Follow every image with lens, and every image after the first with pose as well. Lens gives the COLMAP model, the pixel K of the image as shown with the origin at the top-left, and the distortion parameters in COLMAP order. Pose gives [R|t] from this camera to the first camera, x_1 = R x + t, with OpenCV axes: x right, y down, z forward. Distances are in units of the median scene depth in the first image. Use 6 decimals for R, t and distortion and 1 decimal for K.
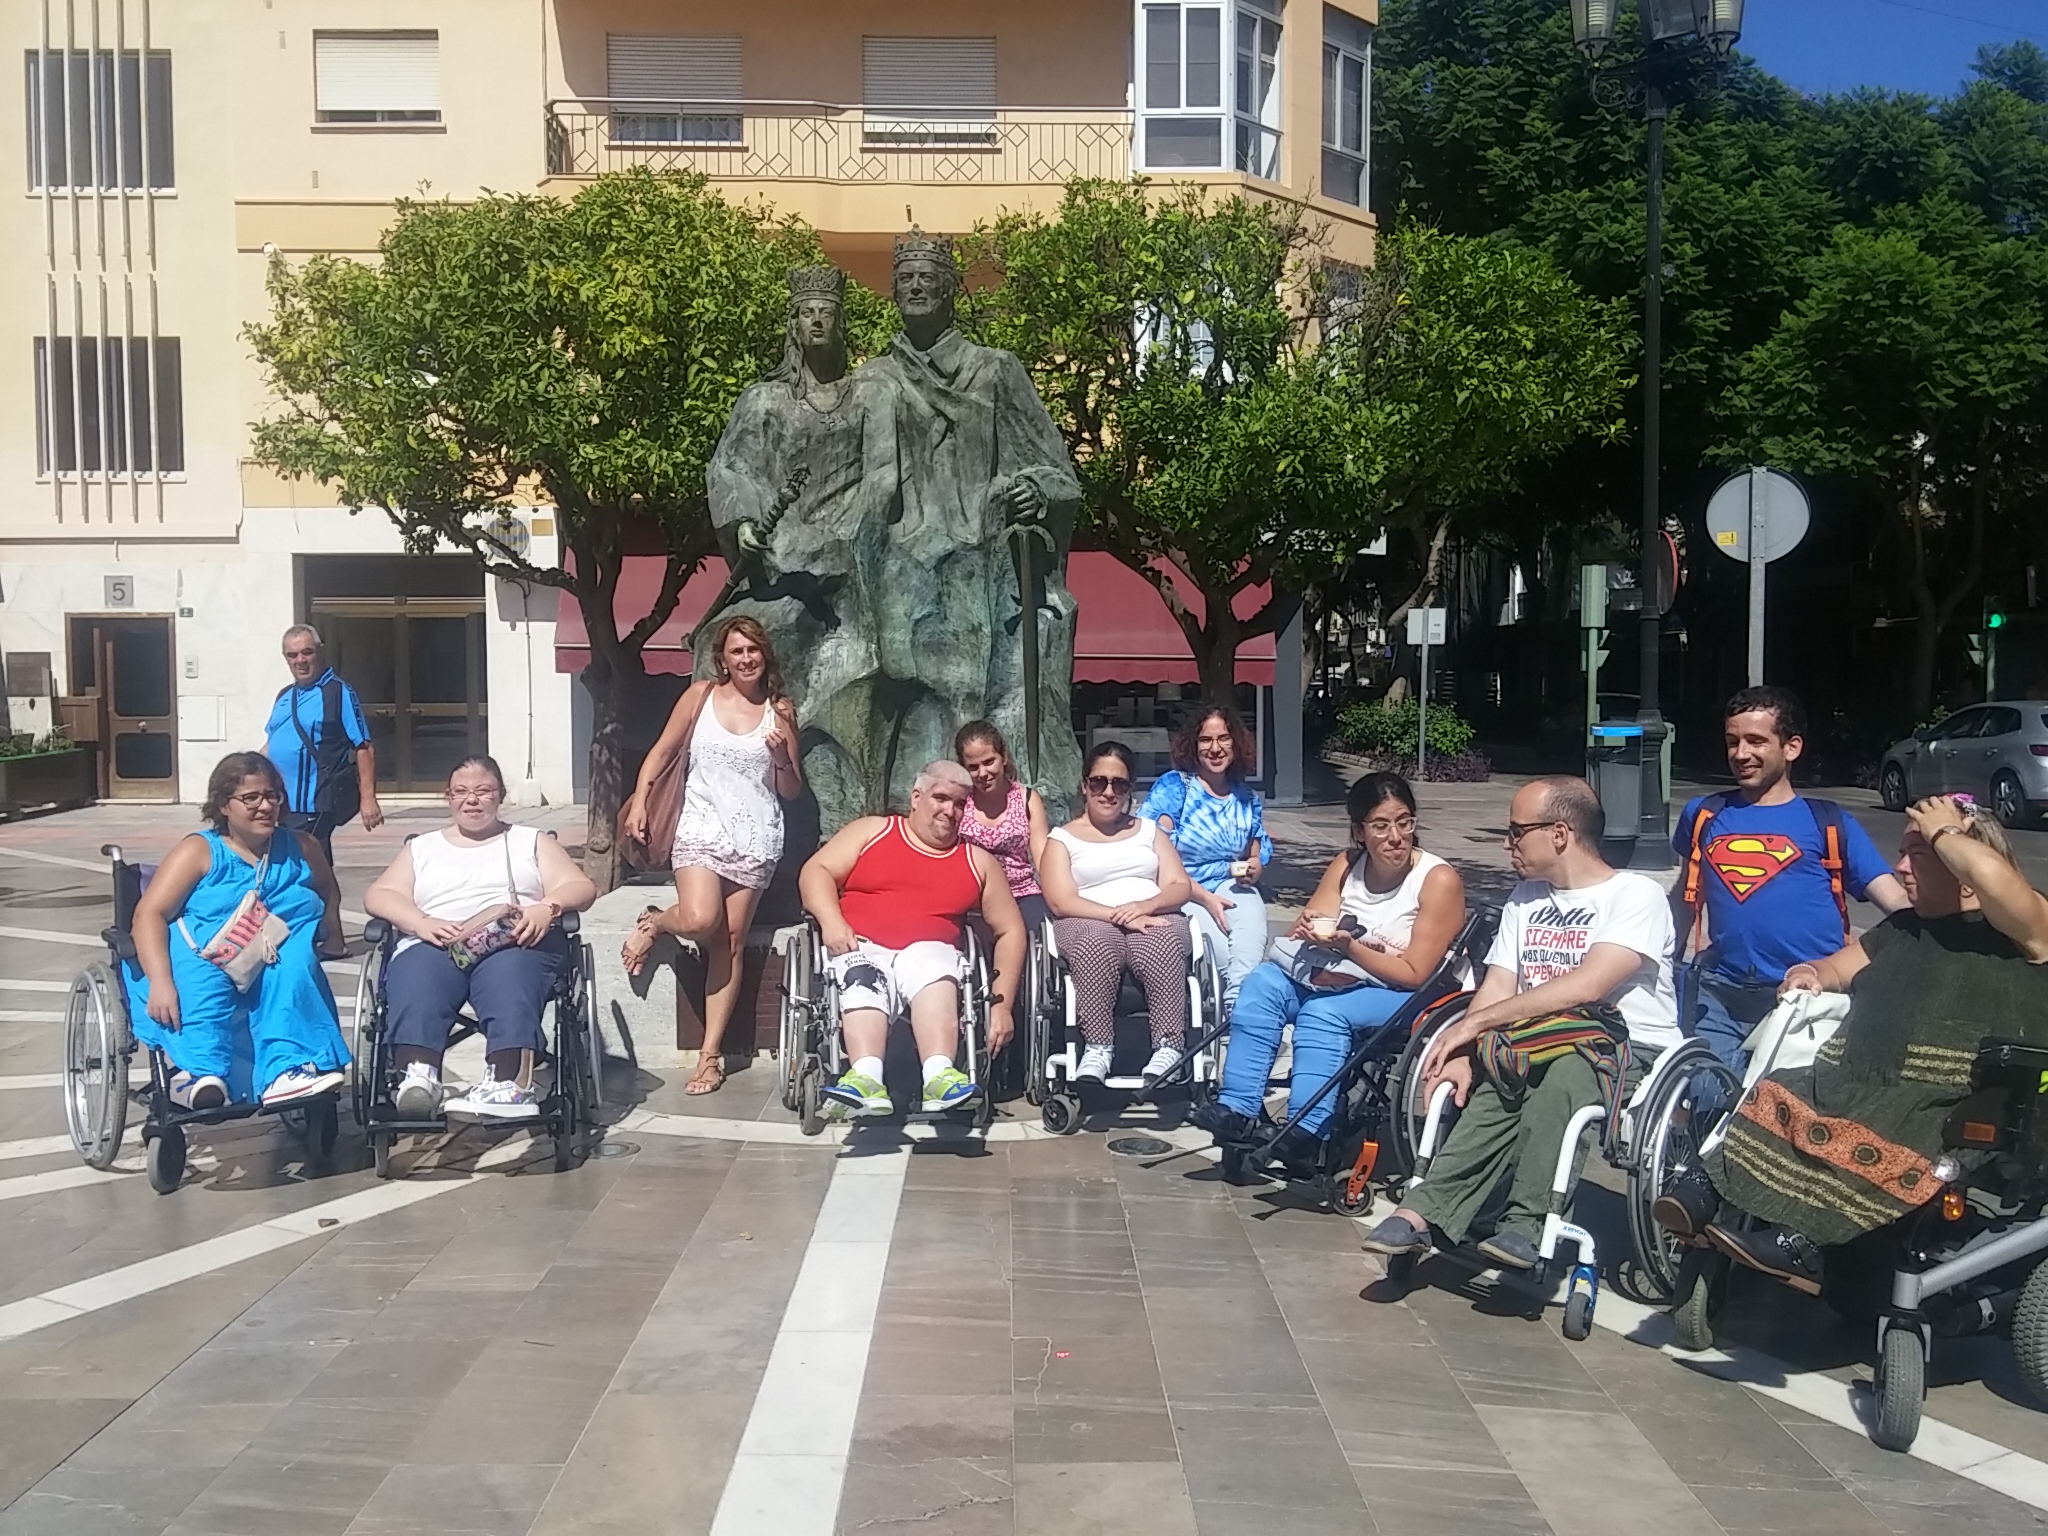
lens RADIAL K [[1705.3, 0, 1024.0], [0, 1705.3, 768.0], [0, 0, 1]] dist [0.089517, -0.114667]
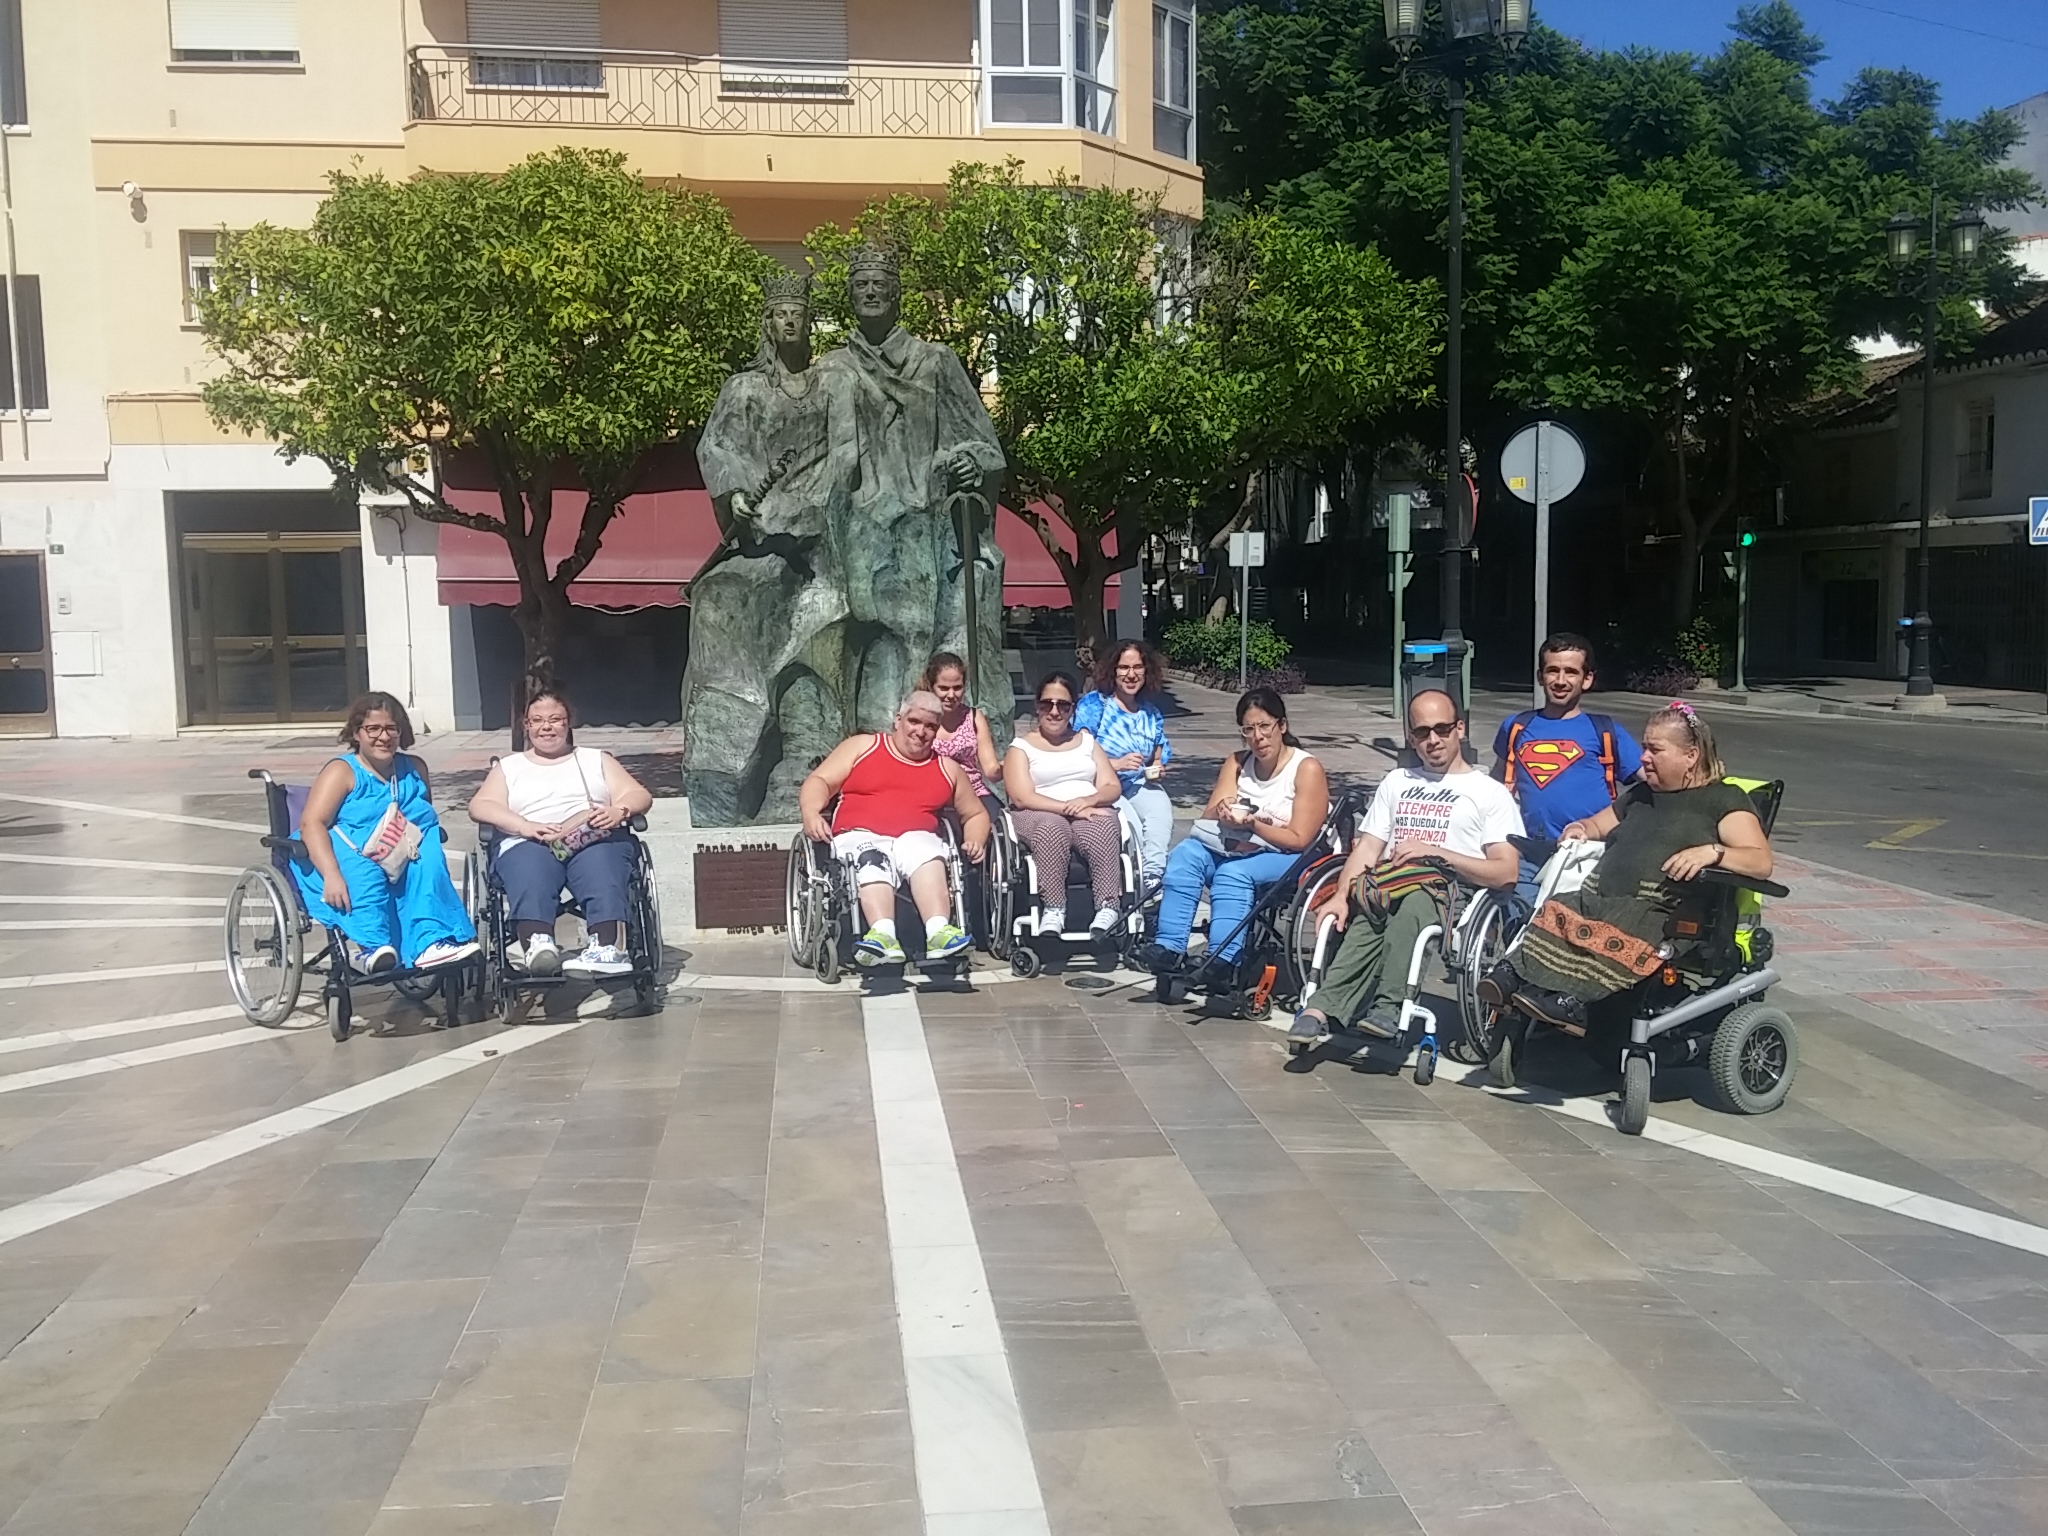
lens RADIAL K [[1705.3, 0, 1024.0], [0, 1705.3, 768.0], [0, 0, 1]] dist [0.089517, -0.114667]
pose [[0.993845, -0.022915, 0.108380, -0.068901], [0.017633, 0.998621, 0.049445, -0.004428], [-0.109364, -0.047229, 0.992879, -0.159675]]
